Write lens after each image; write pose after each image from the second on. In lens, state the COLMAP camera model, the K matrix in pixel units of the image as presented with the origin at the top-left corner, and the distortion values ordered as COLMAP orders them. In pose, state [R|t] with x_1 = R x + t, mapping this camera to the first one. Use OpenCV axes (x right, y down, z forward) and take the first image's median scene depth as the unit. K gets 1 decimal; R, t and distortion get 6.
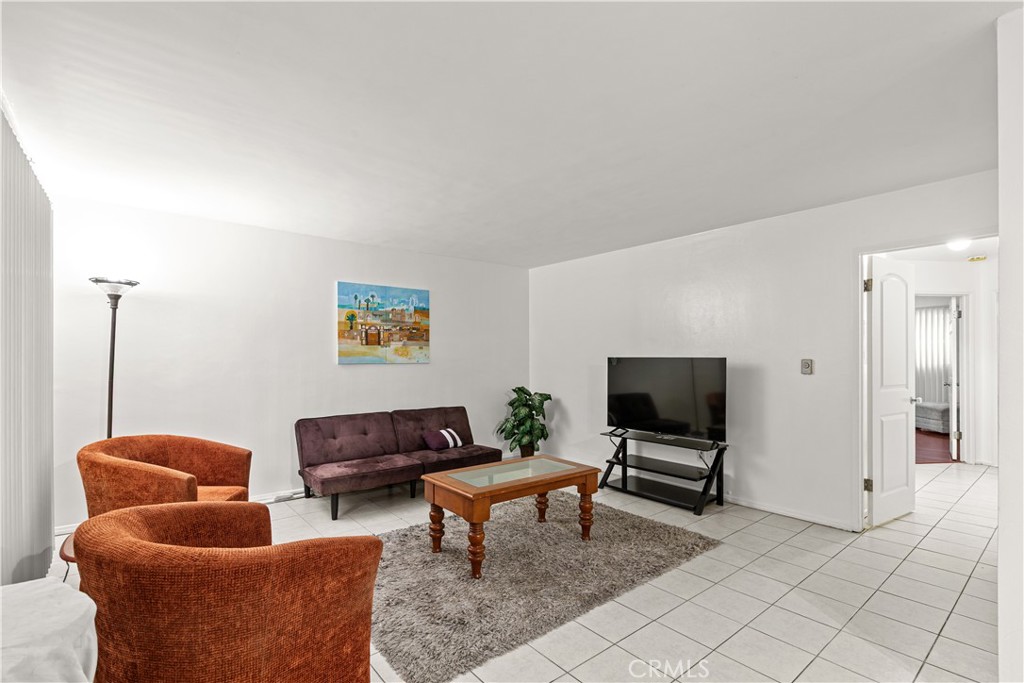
lens RADIAL K [[480.0, 0, 513.1], [0, 480.0, 349.6], [0, 0, 1]] dist [0.000654, -0.001973]
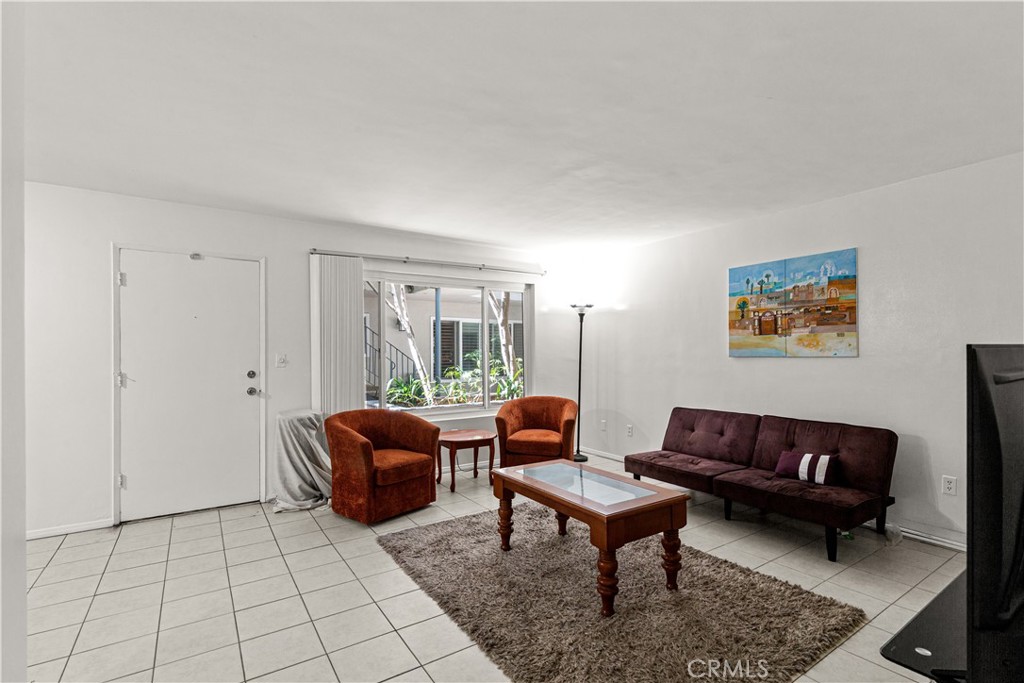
lens RADIAL K [[480.0, 0, 512.9], [0, 480.0, 345.5], [0, 0, 1]] dist [0.000654, -0.001973]
pose [[-0.105431, -0.016284, -0.994293, 0.579696], [0.021738, 0.999589, -0.018676, 0.015554], [0.994189, -0.023583, -0.105034, 0.643101]]
